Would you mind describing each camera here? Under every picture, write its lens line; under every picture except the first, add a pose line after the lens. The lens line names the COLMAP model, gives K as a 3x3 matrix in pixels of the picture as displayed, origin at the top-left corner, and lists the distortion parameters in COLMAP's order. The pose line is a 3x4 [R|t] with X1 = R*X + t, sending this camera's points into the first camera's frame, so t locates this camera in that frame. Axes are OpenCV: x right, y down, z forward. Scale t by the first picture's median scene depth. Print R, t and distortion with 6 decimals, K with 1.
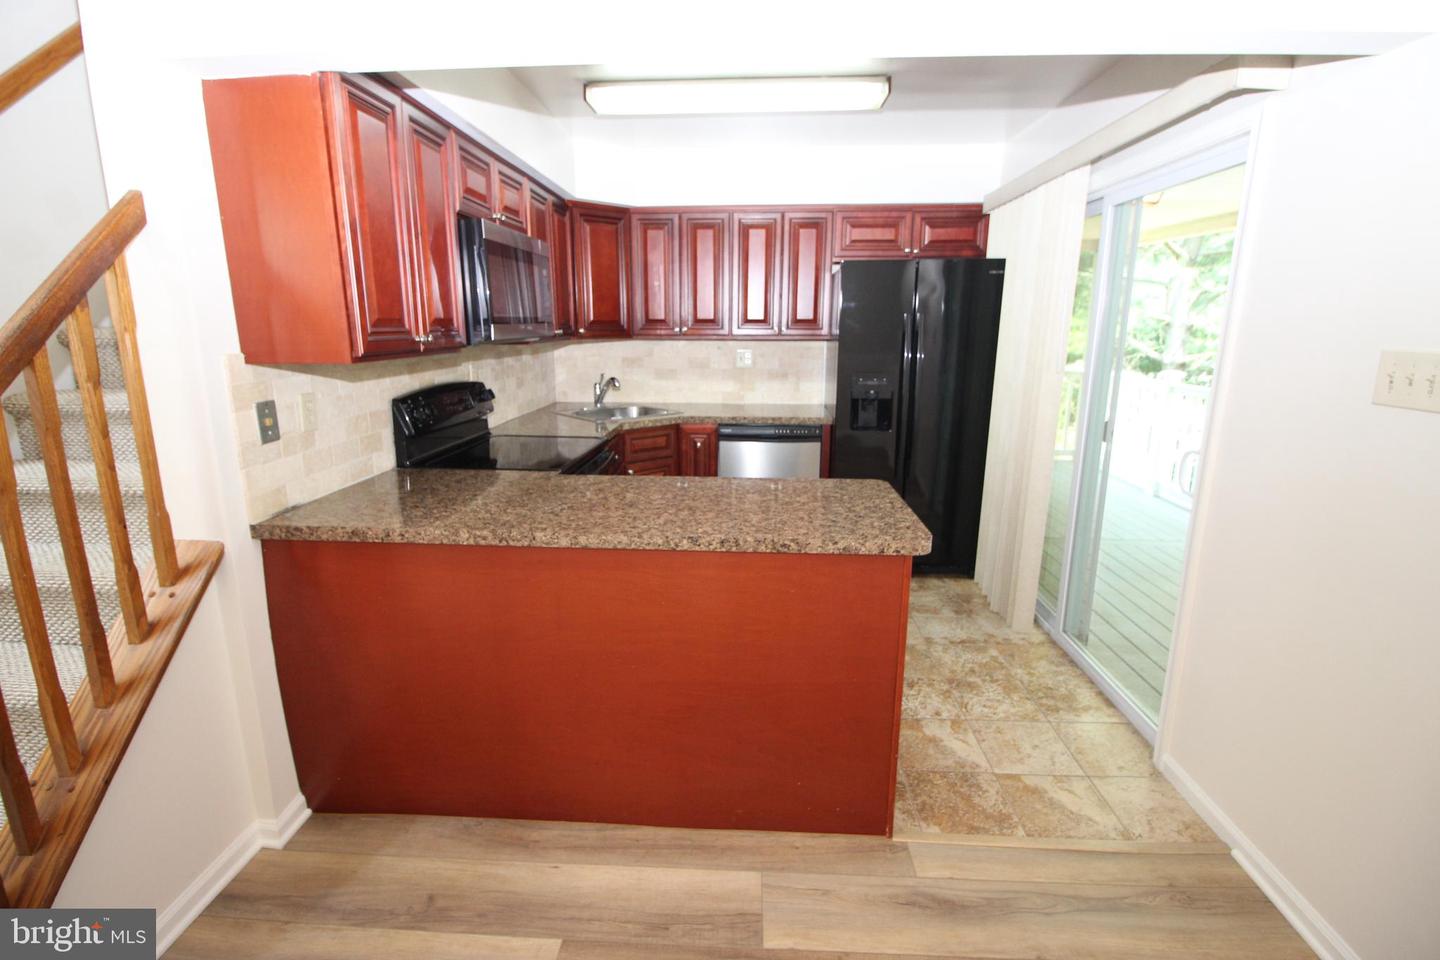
lens RADIAL K [[666.5, 0, 713.7], [0, 666.5, 472.8], [0, 0, 1]] dist [-0.004640, -0.009769]
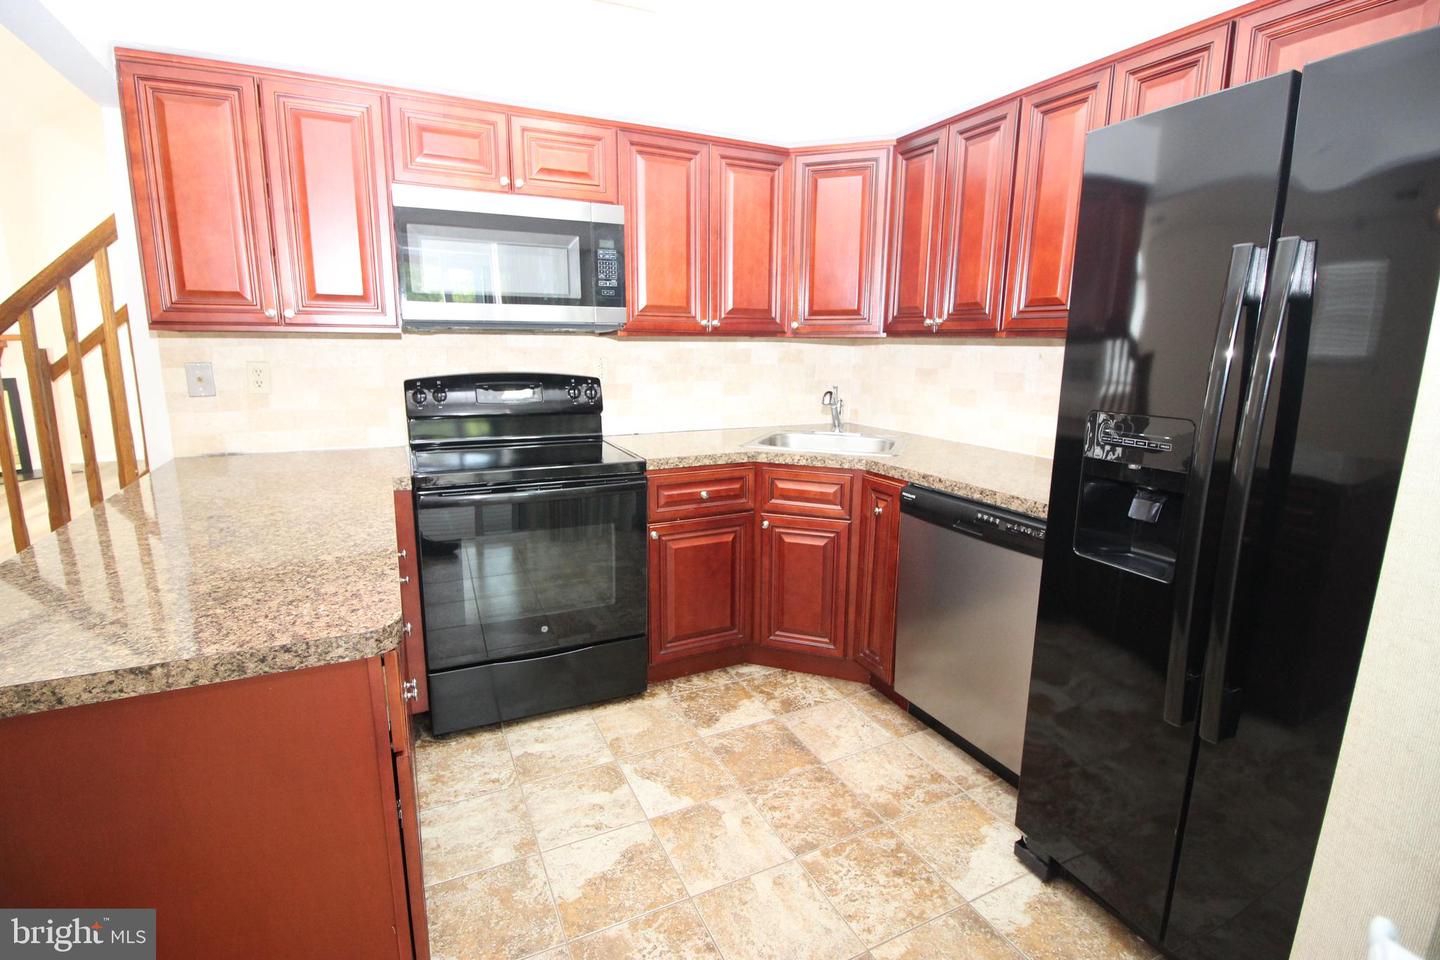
lens RADIAL K [[666.5, 0, 716.7], [0, 666.5, 471.7], [0, 0, 1]] dist [-0.004640, -0.009769]
pose [[0.487149, 0.166895, -0.857223, 0.446567], [-0.201001, 0.976645, 0.075919, -0.099300], [0.849873, 0.135319, 0.509318, 0.609382]]
